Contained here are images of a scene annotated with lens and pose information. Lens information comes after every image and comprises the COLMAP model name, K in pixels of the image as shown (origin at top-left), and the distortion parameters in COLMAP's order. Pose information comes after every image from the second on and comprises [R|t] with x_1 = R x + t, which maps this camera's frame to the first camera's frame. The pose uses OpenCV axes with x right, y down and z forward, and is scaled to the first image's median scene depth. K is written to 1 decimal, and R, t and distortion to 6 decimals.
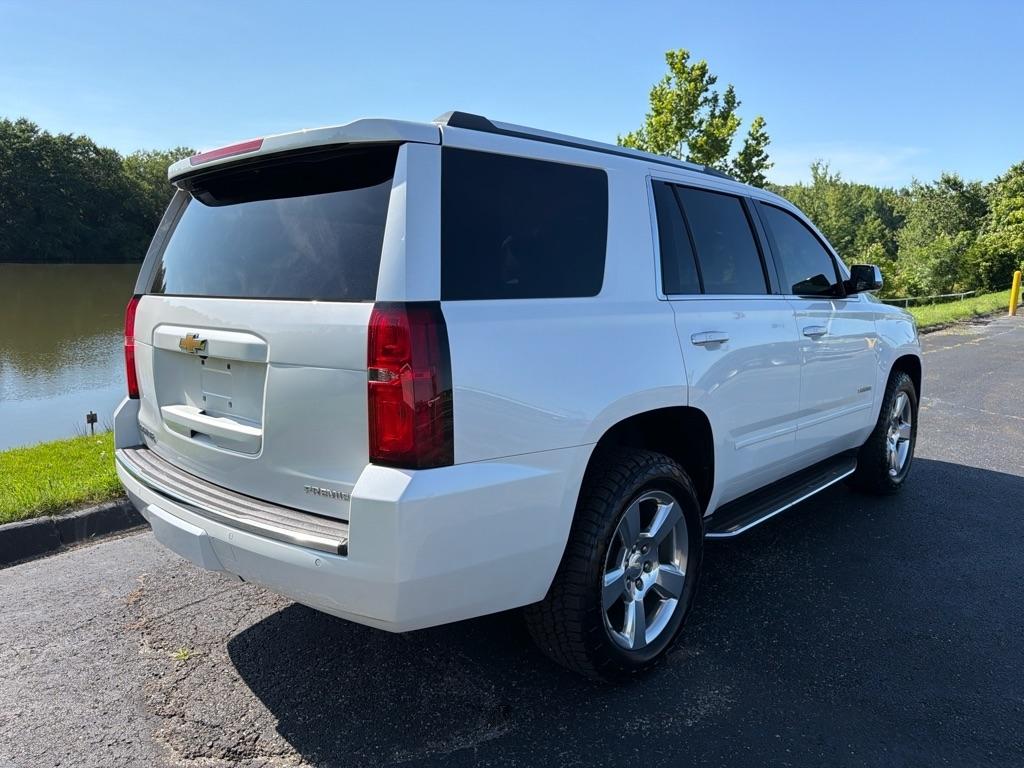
lens RADIAL K [[733.6, 0, 508.9], [0, 733.6, 383.6], [0, 0, 1]] dist [0.008684, -0.008380]
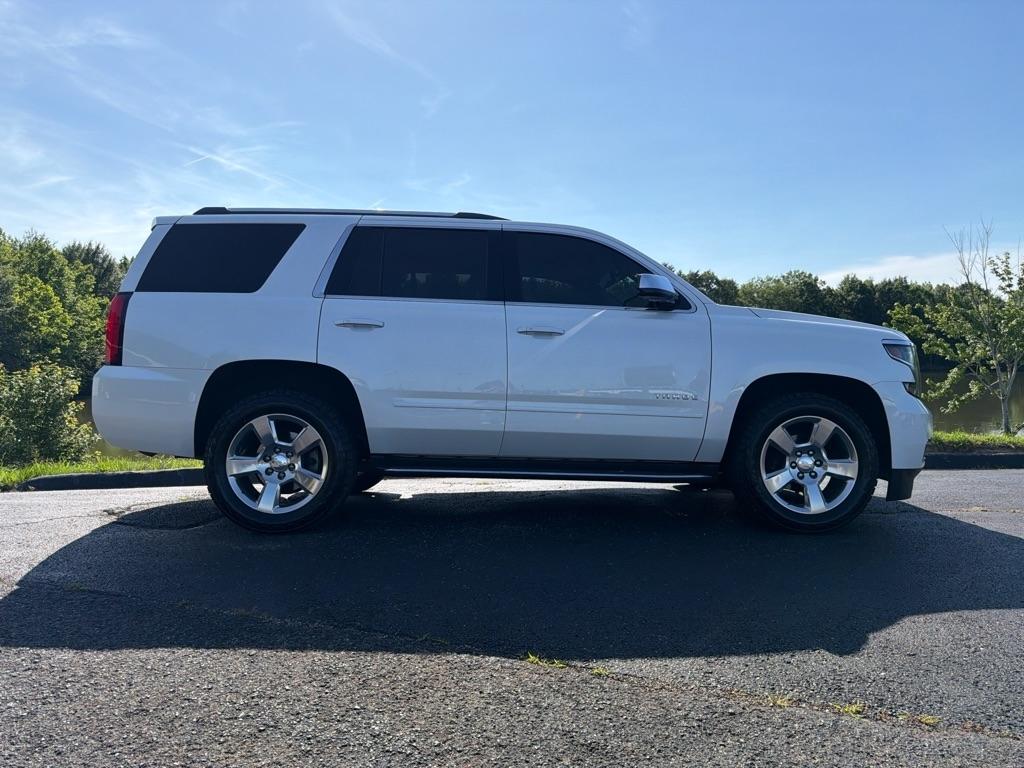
lens RADIAL K [[722.5, 0, 511.8], [0, 722.5, 383.7], [0, 0, 1]] dist [0.078508, -0.117108]
pose [[0.701992, -0.001259, -0.712183, 0.120563], [-0.110412, 0.987715, -0.110578, 0.014619], [0.703574, 0.156259, 0.693229, 0.018185]]
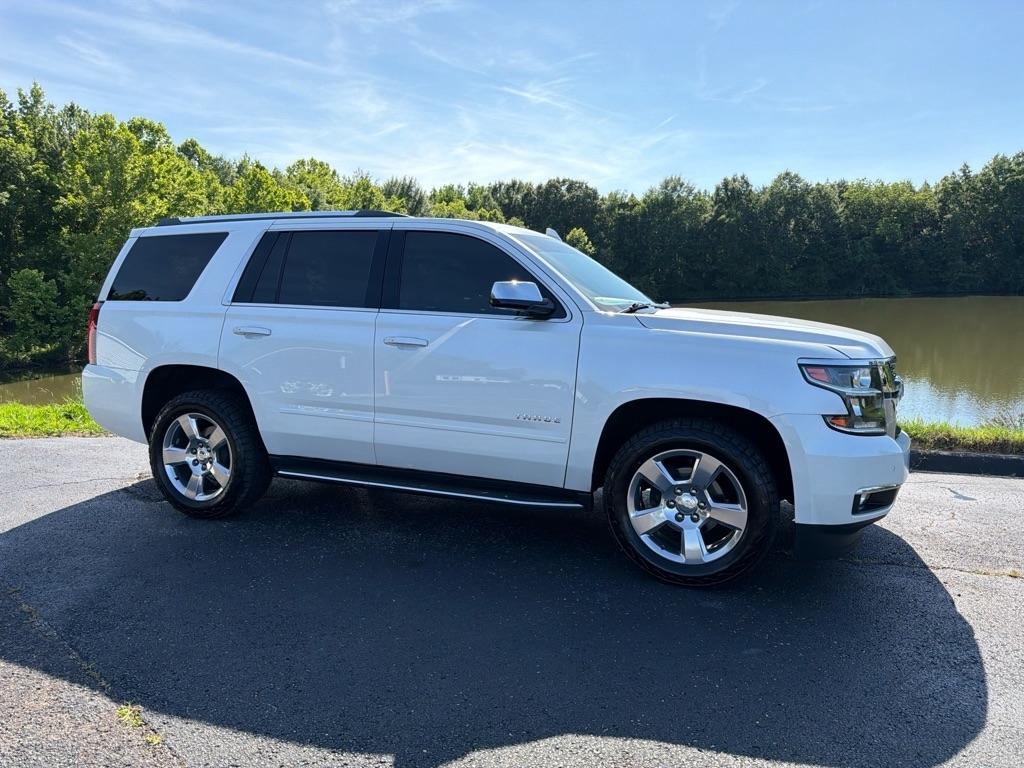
lens RADIAL K [[720.9, 0, 509.8], [0, 720.9, 395.3], [0, 0, 1]] dist [0.079377, -0.114950]
pose [[0.368938, 0.116706, -0.922098, 0.150320], [-0.141793, 0.987540, 0.068257, -0.008746], [0.918575, 0.105564, 0.380889, 0.073728]]
